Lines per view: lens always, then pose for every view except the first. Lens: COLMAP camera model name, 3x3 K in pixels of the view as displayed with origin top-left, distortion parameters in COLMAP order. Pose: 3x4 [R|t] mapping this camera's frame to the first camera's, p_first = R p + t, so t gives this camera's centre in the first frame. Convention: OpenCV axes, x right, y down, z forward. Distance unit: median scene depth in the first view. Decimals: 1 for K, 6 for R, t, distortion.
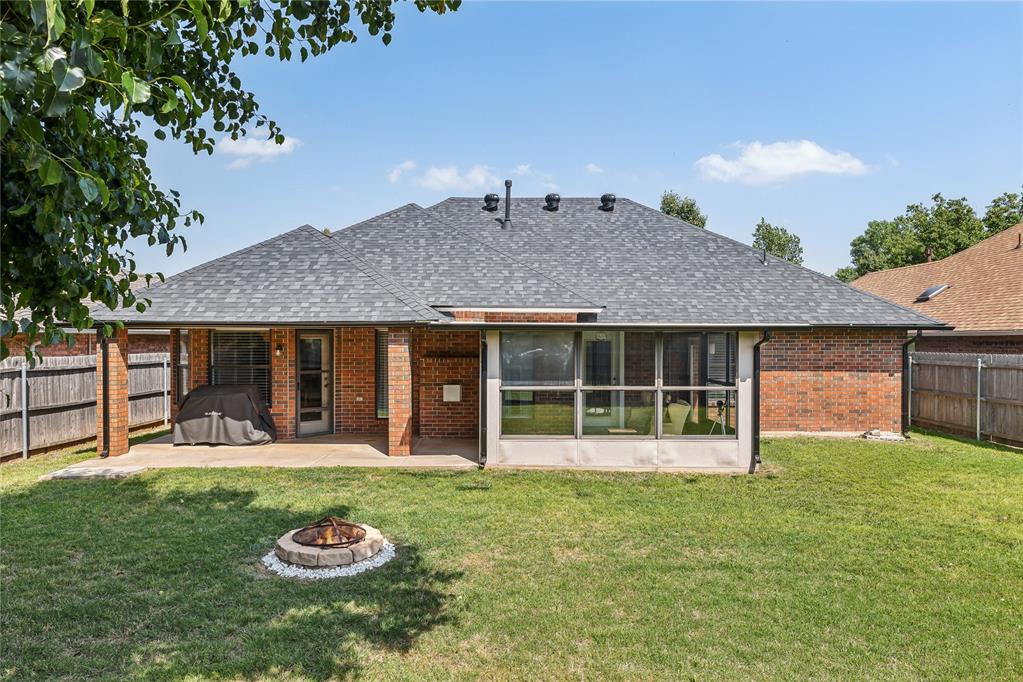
lens RADIAL K [[666.8, 0, 511.5], [0, 666.8, 341.0], [0, 0, 1]] dist [-0.002572, -0.003871]
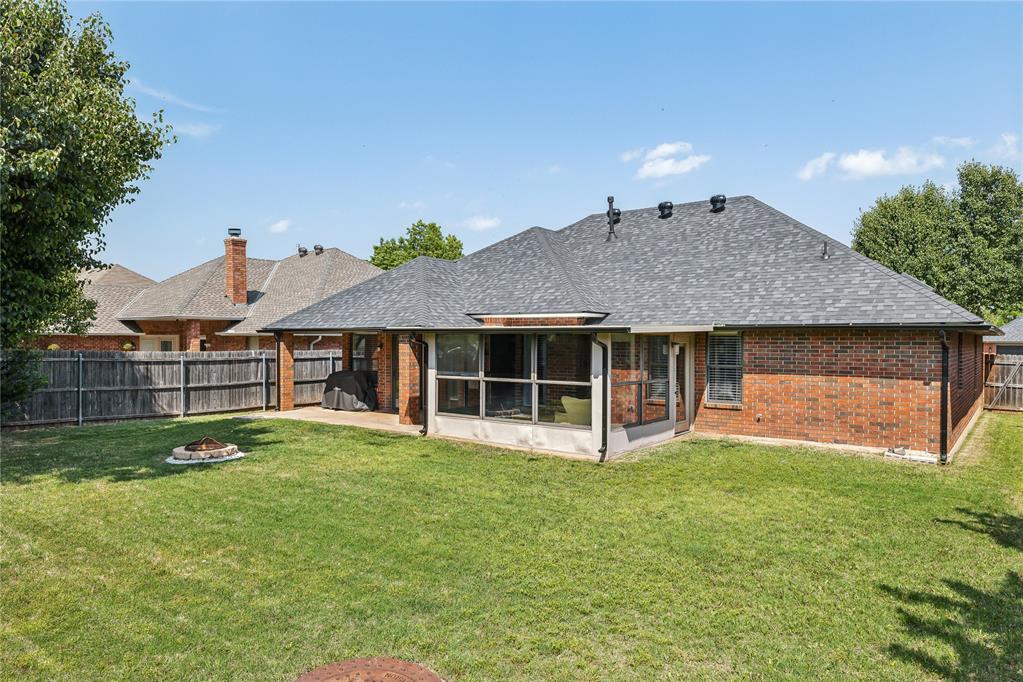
lens RADIAL K [[666.8, 0, 511.5], [0, 666.8, 341.0], [0, 0, 1]] dist [-0.002572, -0.003871]
pose [[0.799197, 0.001902, -0.601066, 0.780377], [-0.004039, 0.999989, -0.002207, 0.001928], [0.601056, 0.004191, 0.799196, 0.027285]]
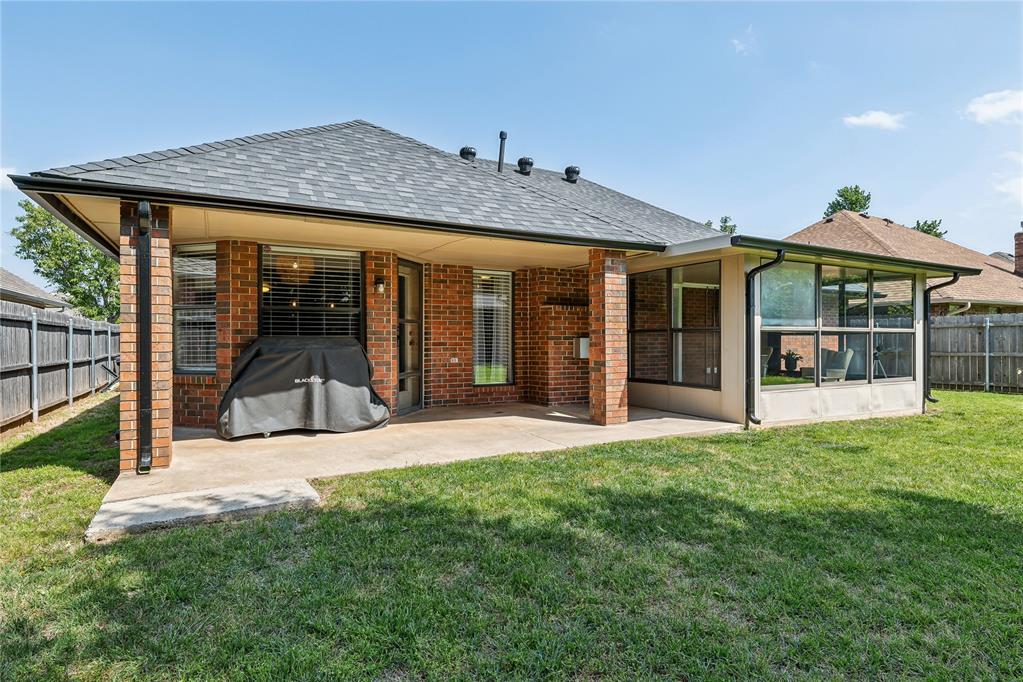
lens RADIAL K [[547.3, 0, 511.5], [0, 547.3, 341.0], [0, 0, 1]] dist [-0.000472, -0.000136]
pose [[0.883417, -0.002723, 0.468579, -0.515011], [0.003752, 0.999992, -0.001262, 0.074512], [-0.468572, 0.002873, 0.883421, 0.479985]]
